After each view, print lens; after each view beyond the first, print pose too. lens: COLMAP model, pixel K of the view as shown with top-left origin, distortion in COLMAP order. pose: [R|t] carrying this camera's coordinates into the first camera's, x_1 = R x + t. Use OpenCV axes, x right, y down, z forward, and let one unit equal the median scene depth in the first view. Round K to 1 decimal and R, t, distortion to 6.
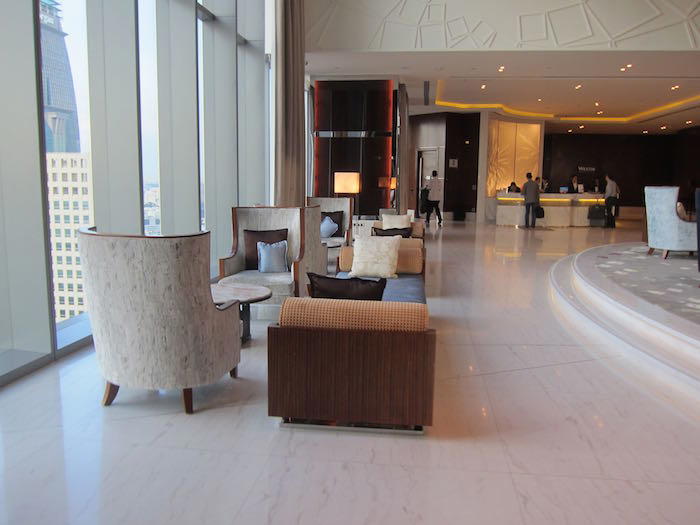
lens RADIAL K [[584.1, 0, 352.5], [0, 584.1, 266.1], [0, 0, 1]] dist [-0.057519, 0.017251]
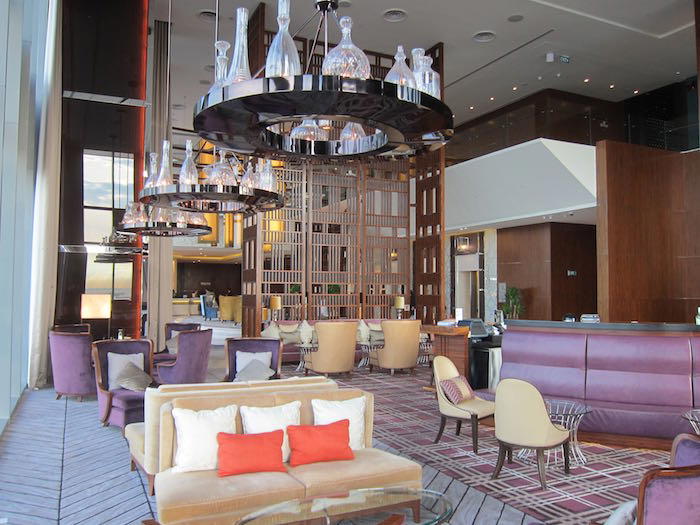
lens RADIAL K [[584.1, 0, 349.5], [0, 584.1, 263.6], [0, 0, 1]] dist [-0.057519, 0.017251]
pose [[0.839480, 0.018183, 0.543087, -0.227093], [0.083461, 0.983266, -0.161930, 0.119001], [-0.536943, 0.181263, 0.823915, -0.896417]]
